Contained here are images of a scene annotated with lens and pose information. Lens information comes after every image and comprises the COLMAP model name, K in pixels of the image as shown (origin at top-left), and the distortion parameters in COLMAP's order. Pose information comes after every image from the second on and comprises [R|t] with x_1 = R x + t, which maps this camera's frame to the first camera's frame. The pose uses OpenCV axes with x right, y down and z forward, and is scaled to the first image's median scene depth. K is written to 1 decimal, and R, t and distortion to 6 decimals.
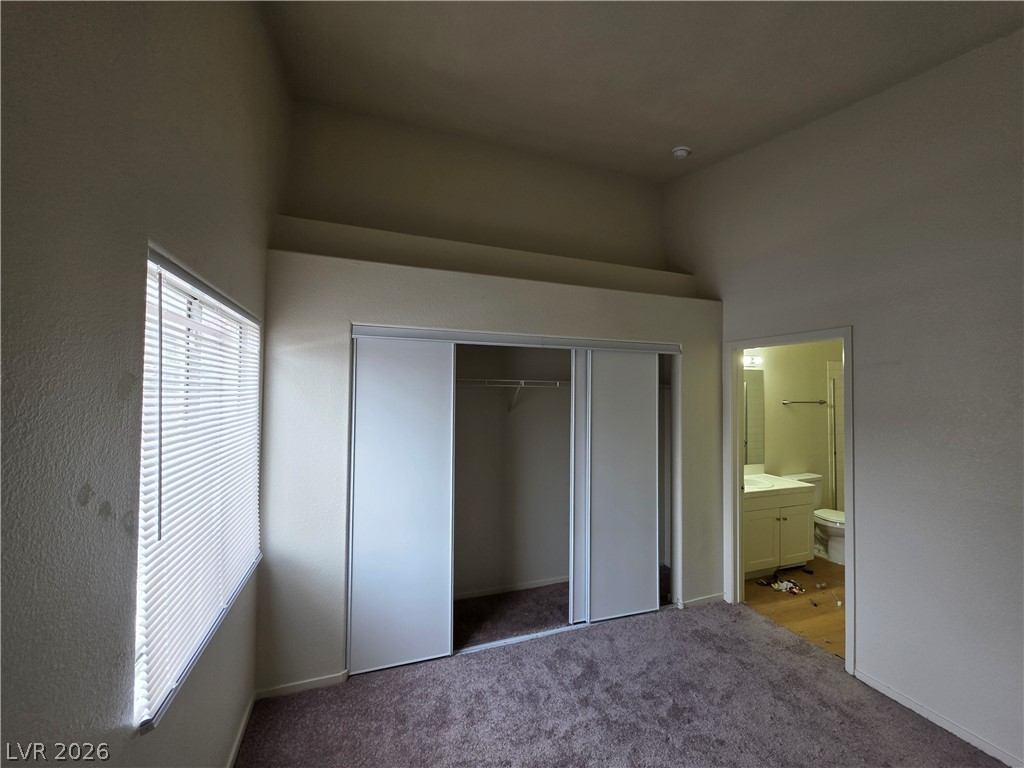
lens RADIAL K [[406.6, 0, 514.3], [0, 406.6, 382.6], [0, 0, 1]] dist [-0.000382, -0.000362]
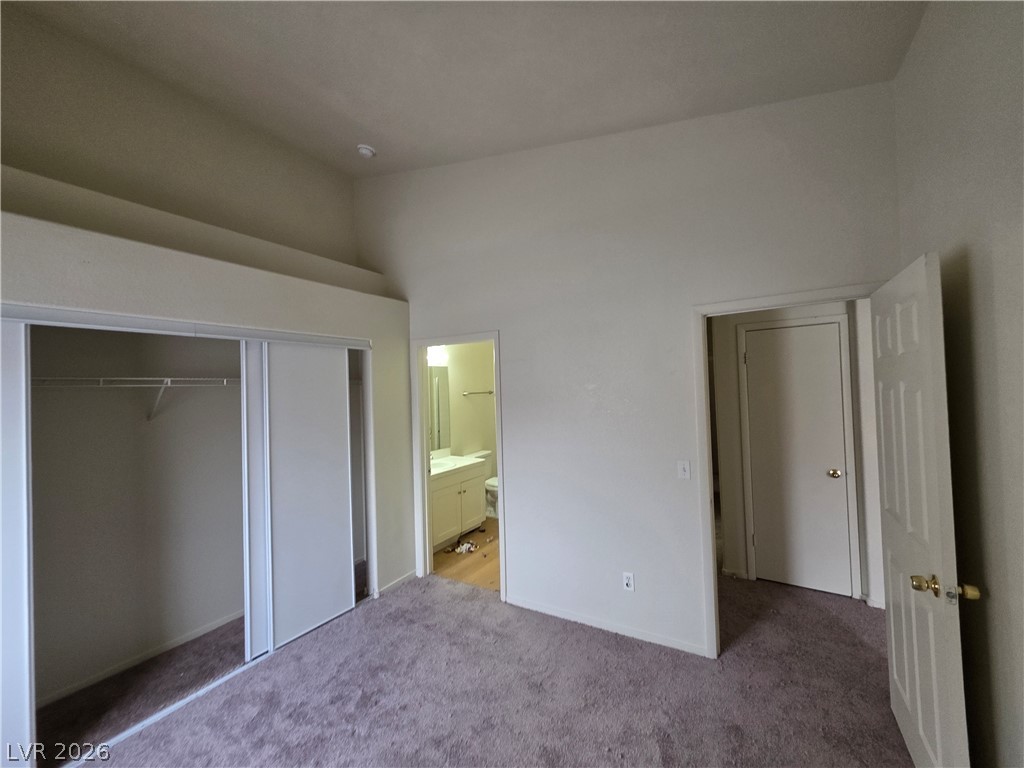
lens RADIAL K [[406.6, 0, 514.3], [0, 406.6, 382.6], [0, 0, 1]] dist [-0.000382, -0.000362]
pose [[0.777003, -0.024062, 0.629037, 0.049466], [0.022352, 0.999694, 0.010631, 0.009948], [-0.629100, 0.005800, 0.777303, -0.020368]]
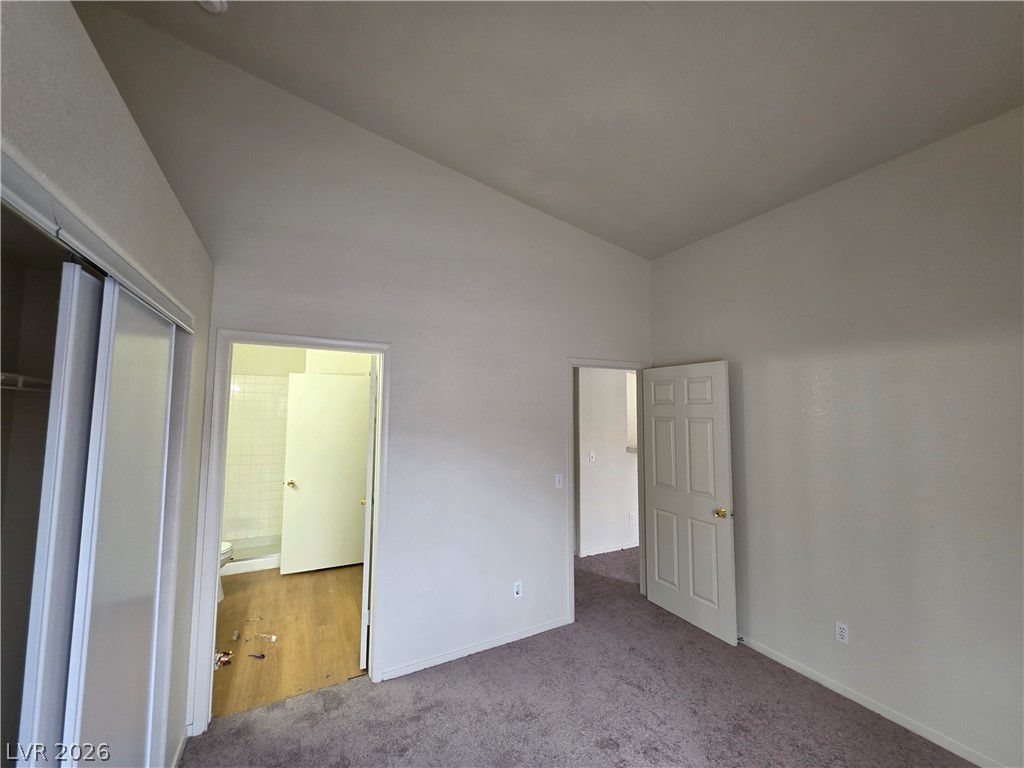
lens RADIAL K [[406.6, 0, 514.3], [0, 406.6, 382.6], [0, 0, 1]] dist [-0.000382, -0.000362]
pose [[-0.145798, 0.066332, 0.987088, -0.225525], [-0.034252, 0.996813, -0.072045, 0.024668], [-0.988721, -0.044313, -0.143061, 0.682594]]
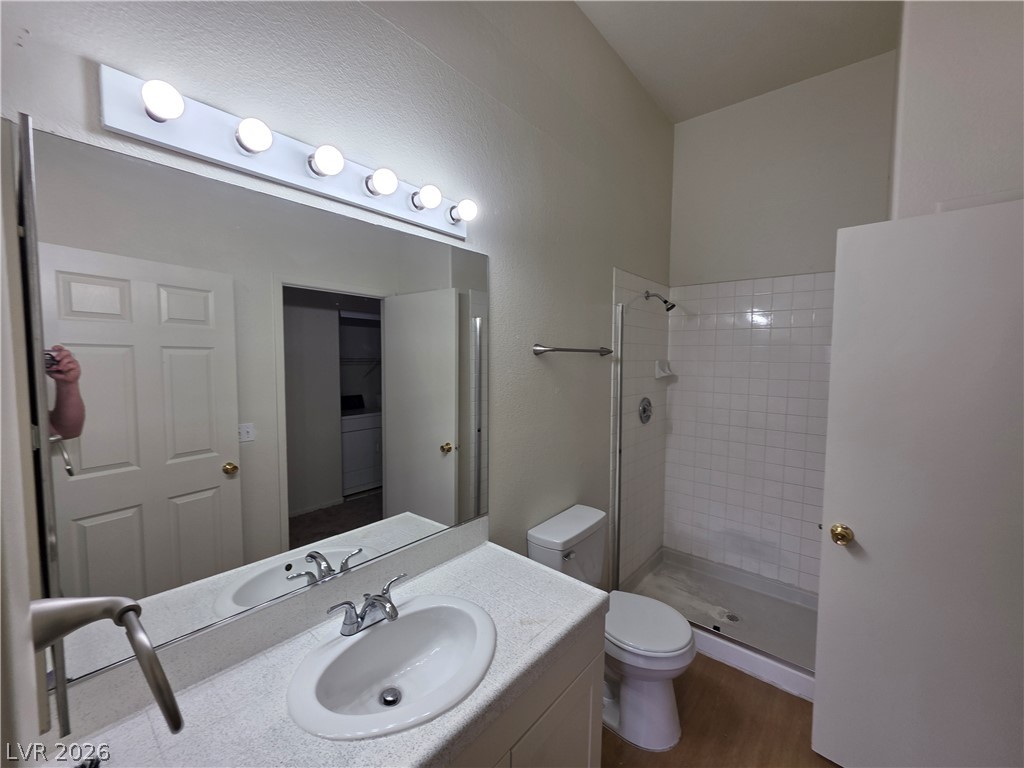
lens RADIAL K [[411.2, 0, 518.7], [0, 411.2, 384.4], [0, 0, 1]] dist [0.003007, 0.000269]
pose [[0.863666, -0.034609, 0.502875, 0.670691], [-0.011134, 0.996087, 0.087674, 0.071895], [-0.503942, -0.081320, 0.859901, 0.996876]]
